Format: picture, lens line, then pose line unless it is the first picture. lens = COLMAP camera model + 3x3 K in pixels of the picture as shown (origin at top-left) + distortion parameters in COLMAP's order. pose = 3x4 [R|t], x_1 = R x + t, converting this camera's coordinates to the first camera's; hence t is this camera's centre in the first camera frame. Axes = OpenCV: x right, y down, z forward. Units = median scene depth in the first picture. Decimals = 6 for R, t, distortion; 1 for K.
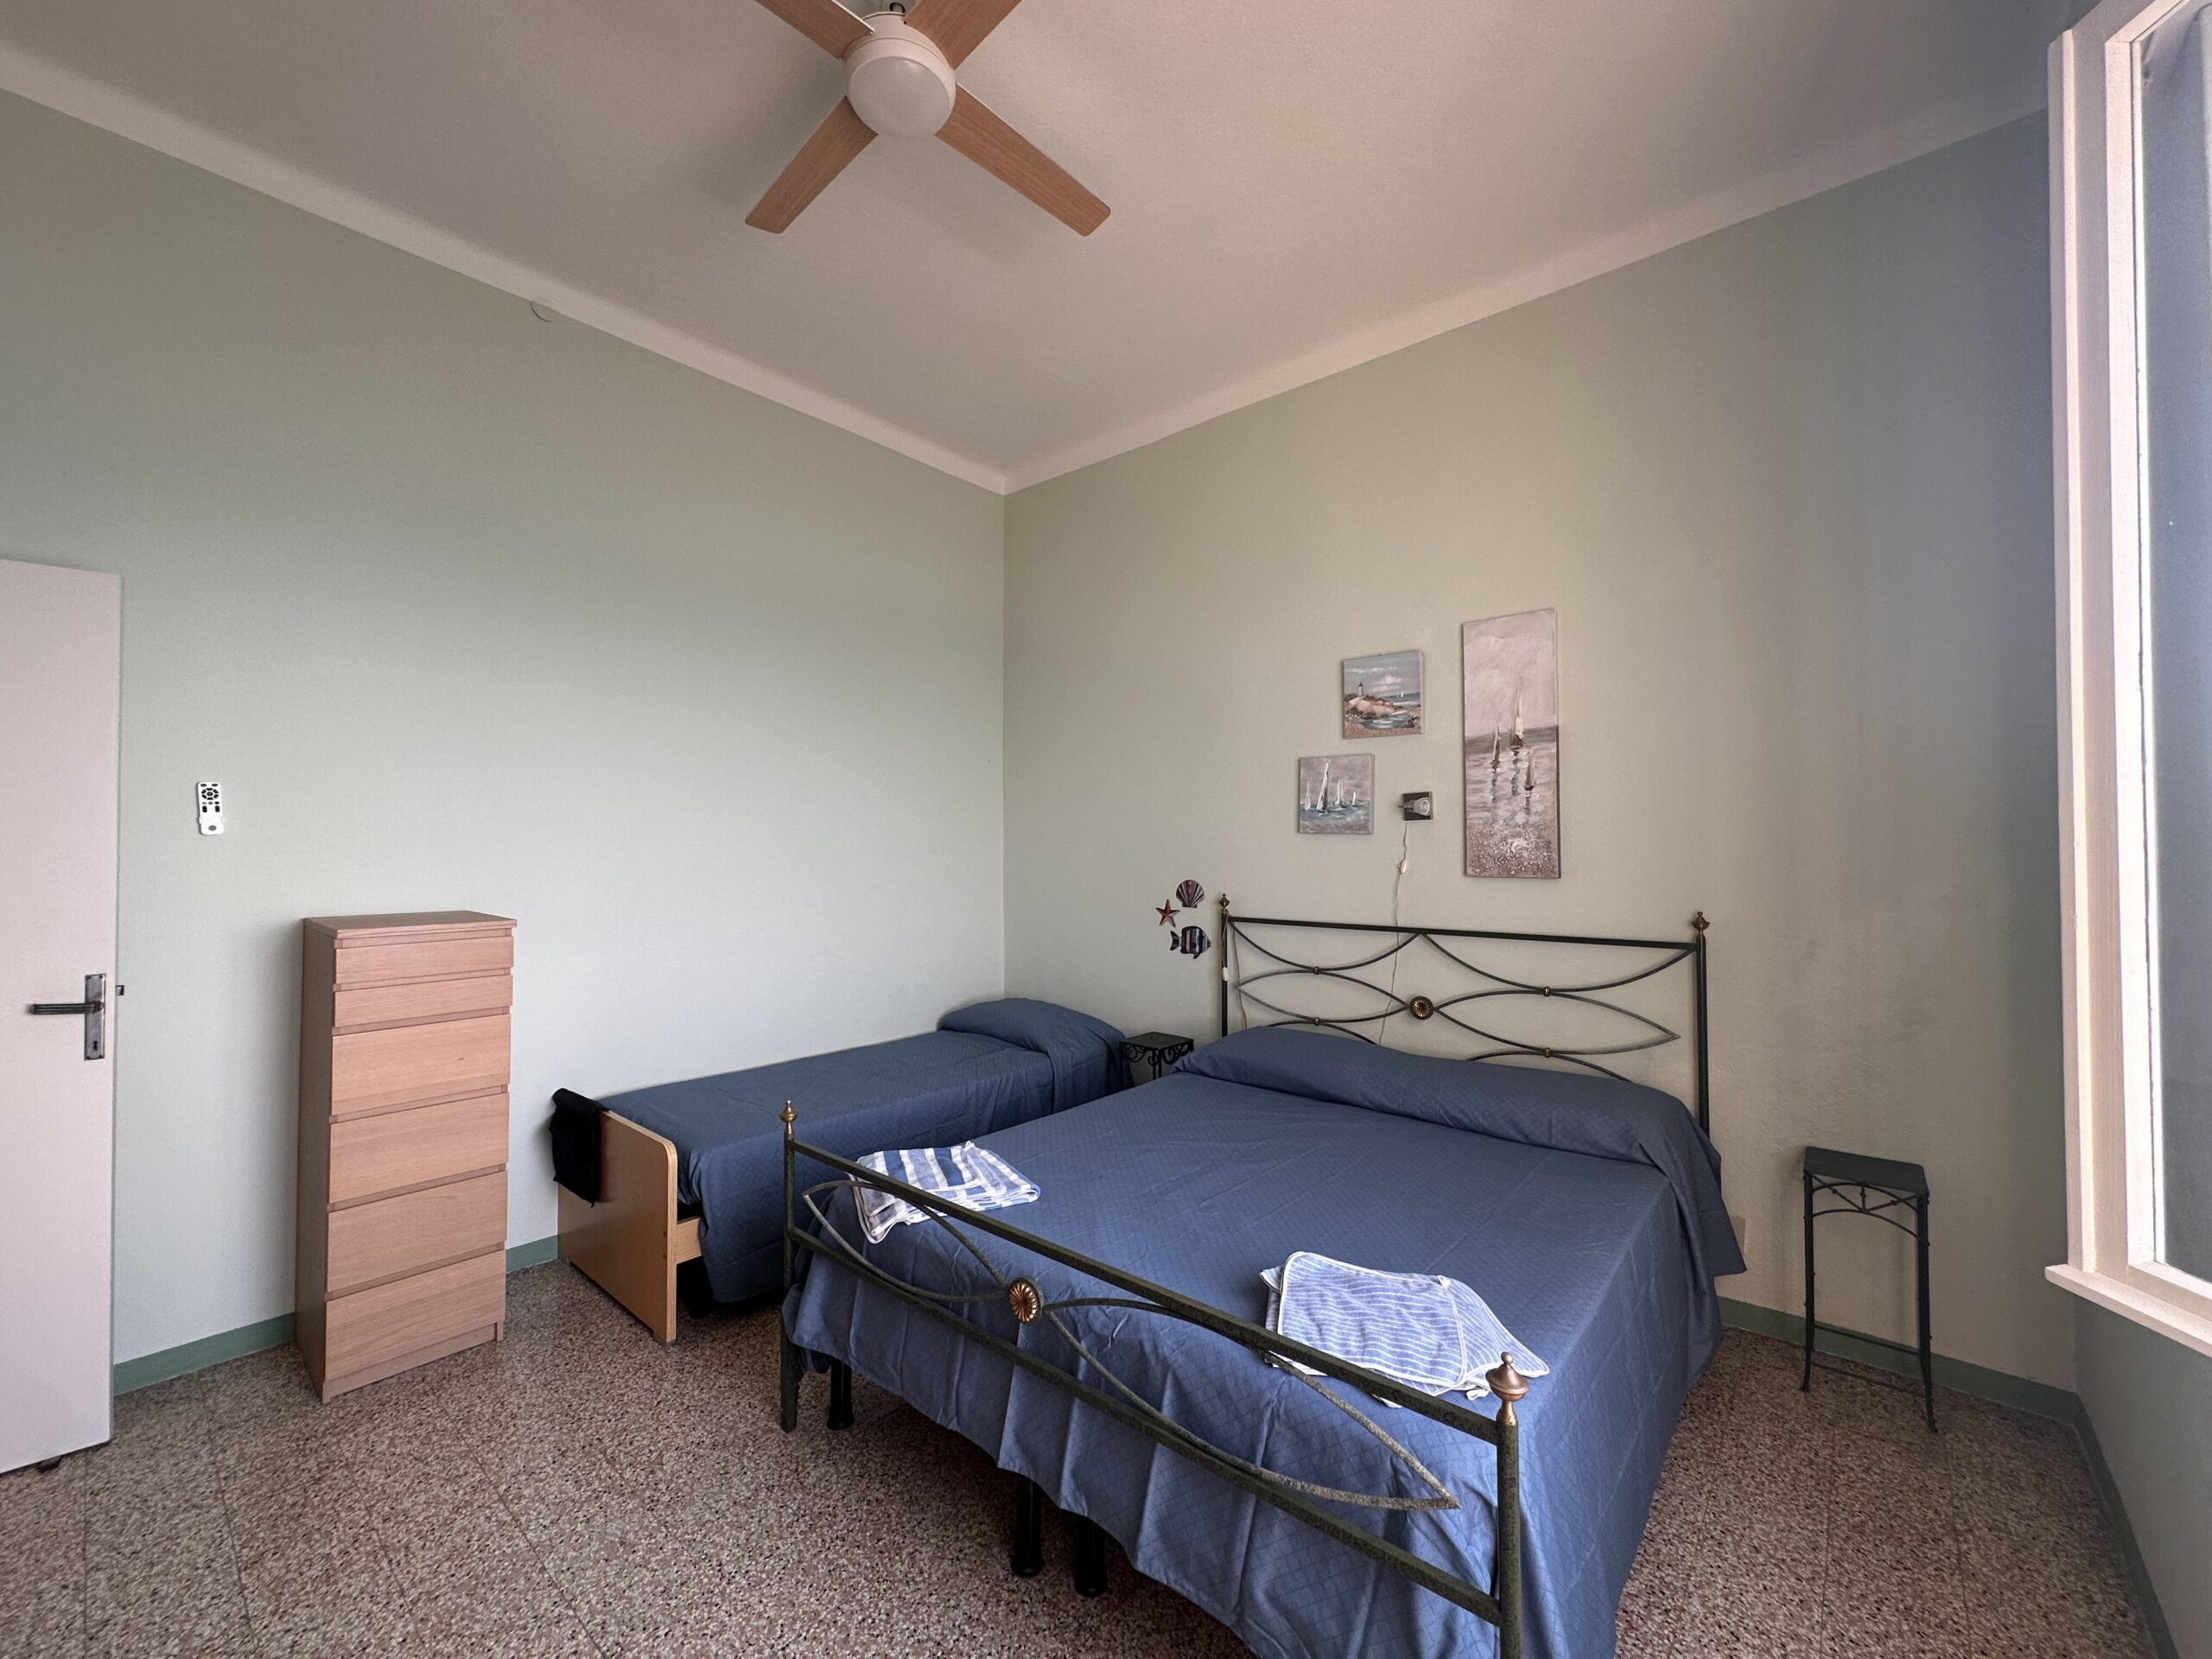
lens RADIAL K [[886.5, 0, 1095.3], [0, 886.5, 834.1], [0, 0, 1]] dist [-0.000993, -0.000329]
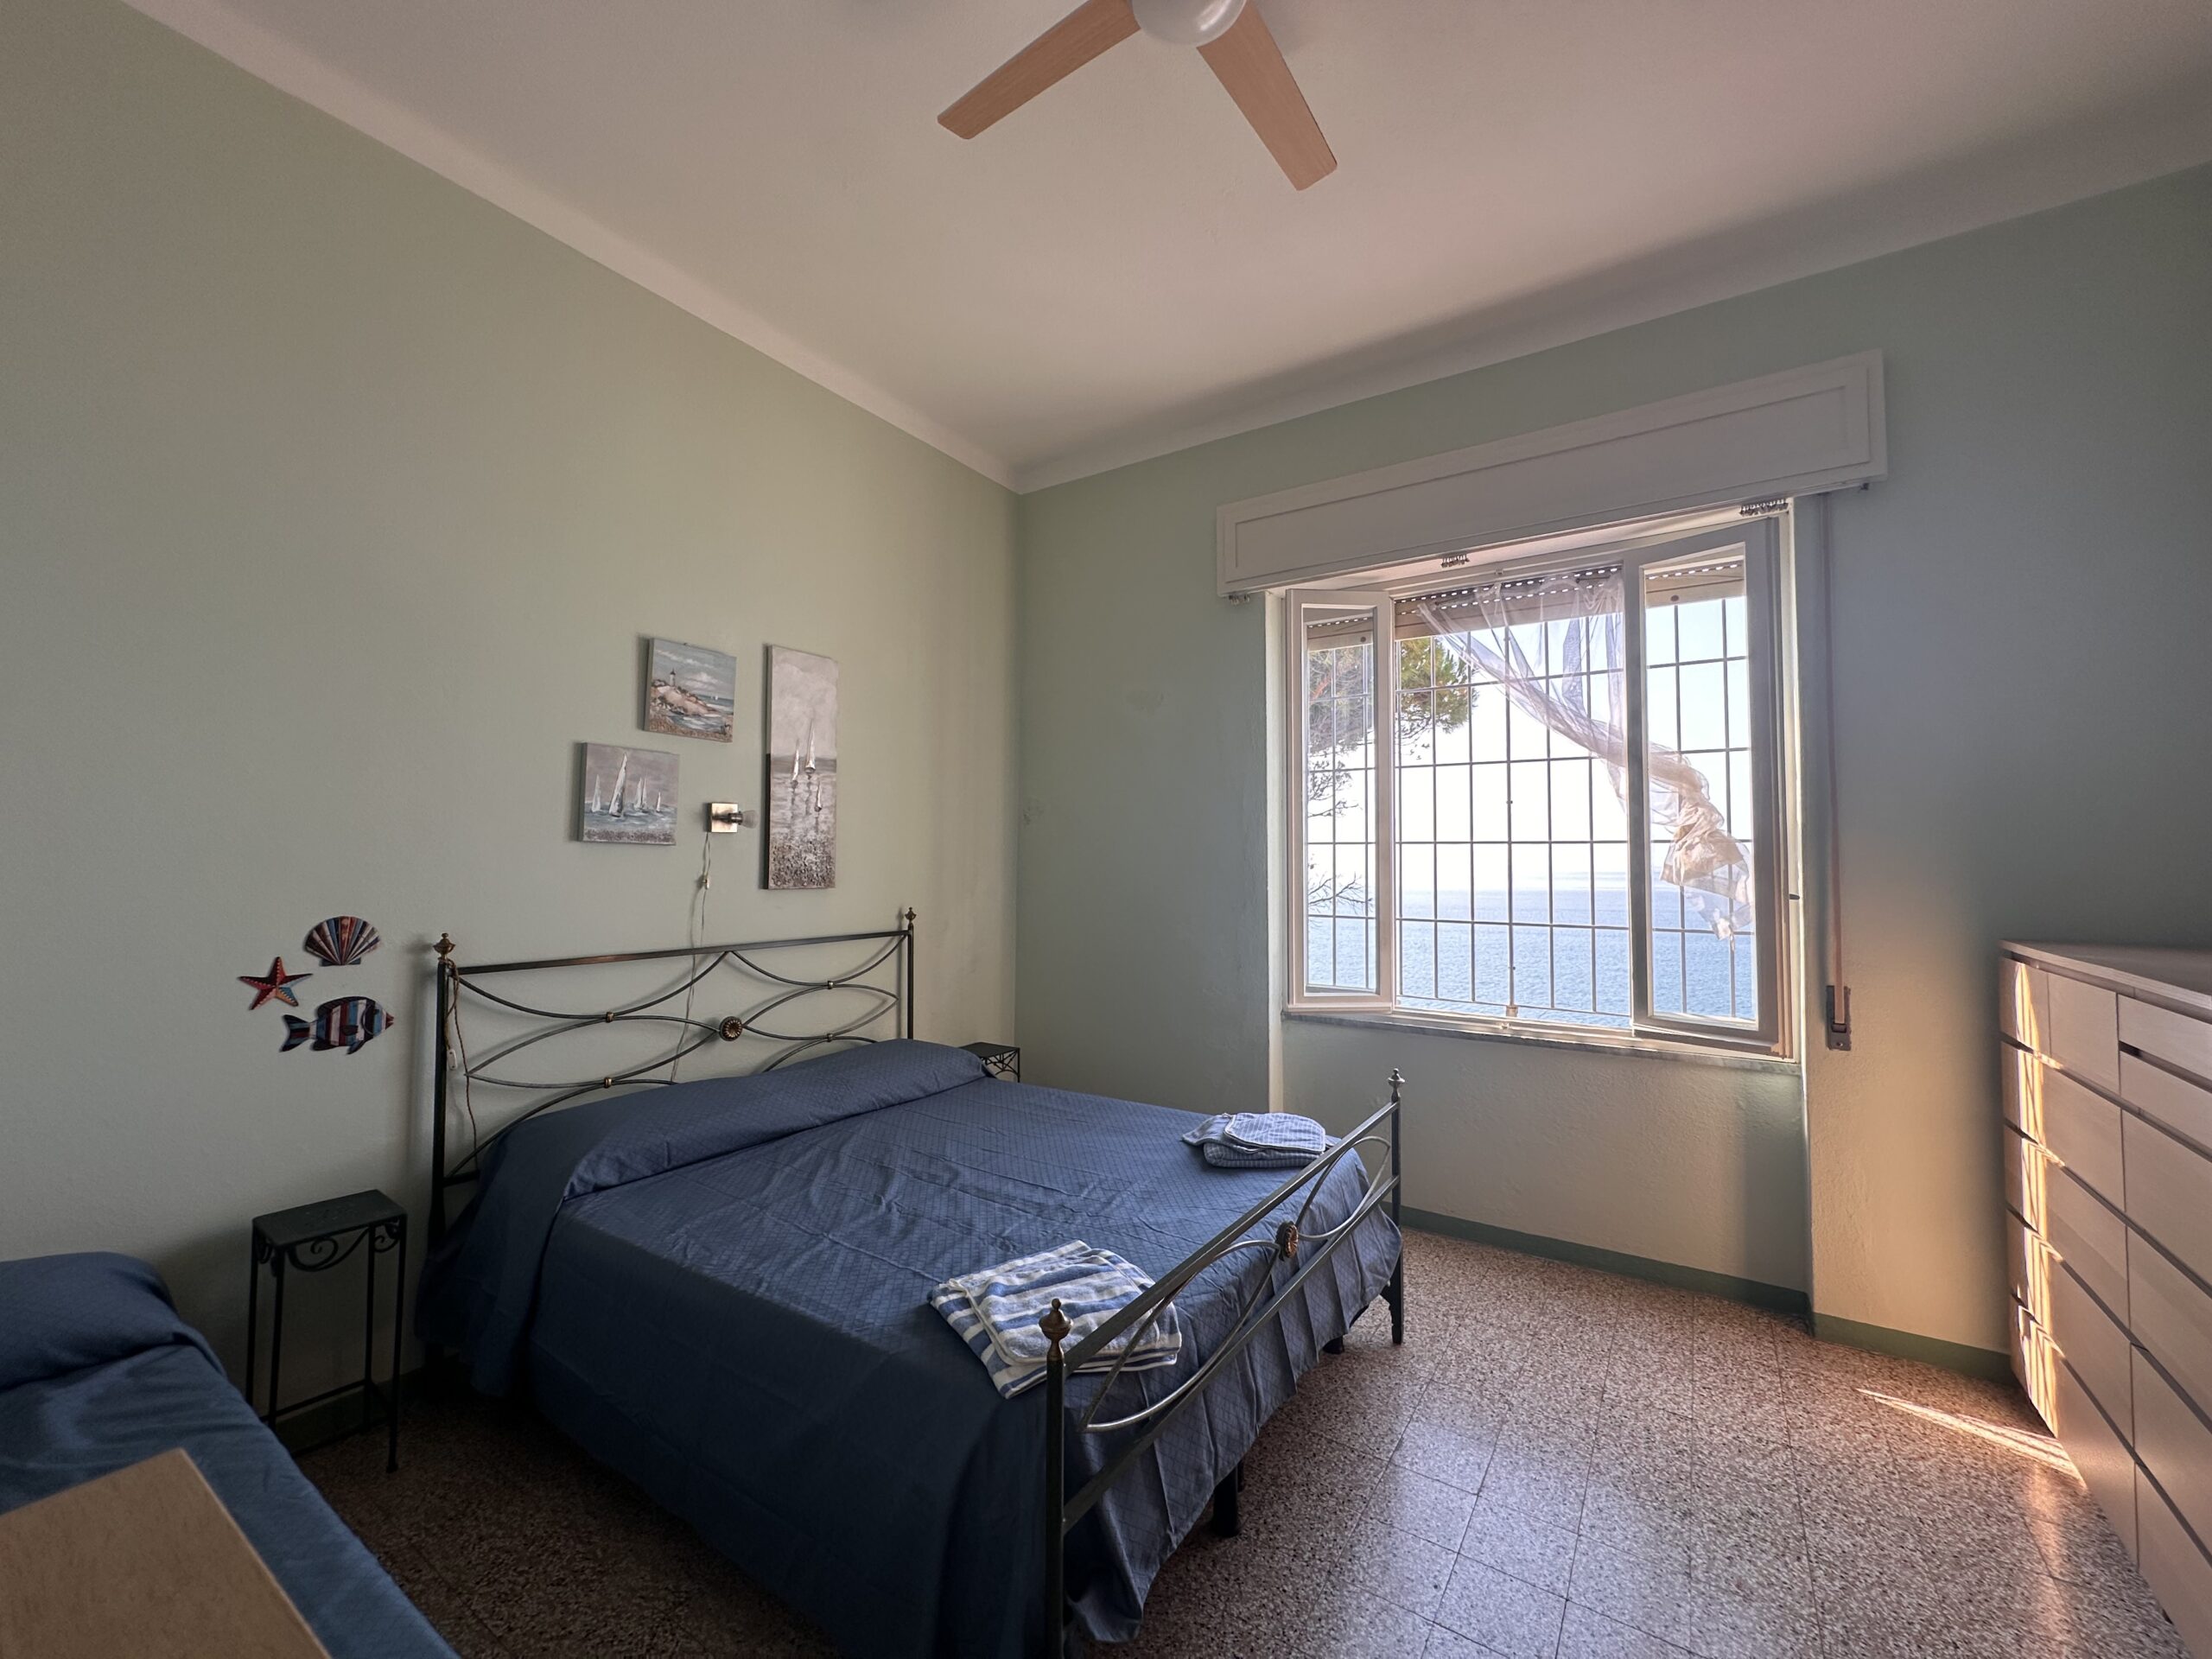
lens RADIAL K [[886.5, 0, 1113.9], [0, 886.5, 836.4], [0, 0, 1]] dist [-0.000993, -0.000329]
pose [[-0.134017, 0.034604, 0.990375, -0.609200], [-0.012999, 0.999243, -0.036673, 0.017245], [-0.990894, -0.017788, -0.133466, 0.685517]]
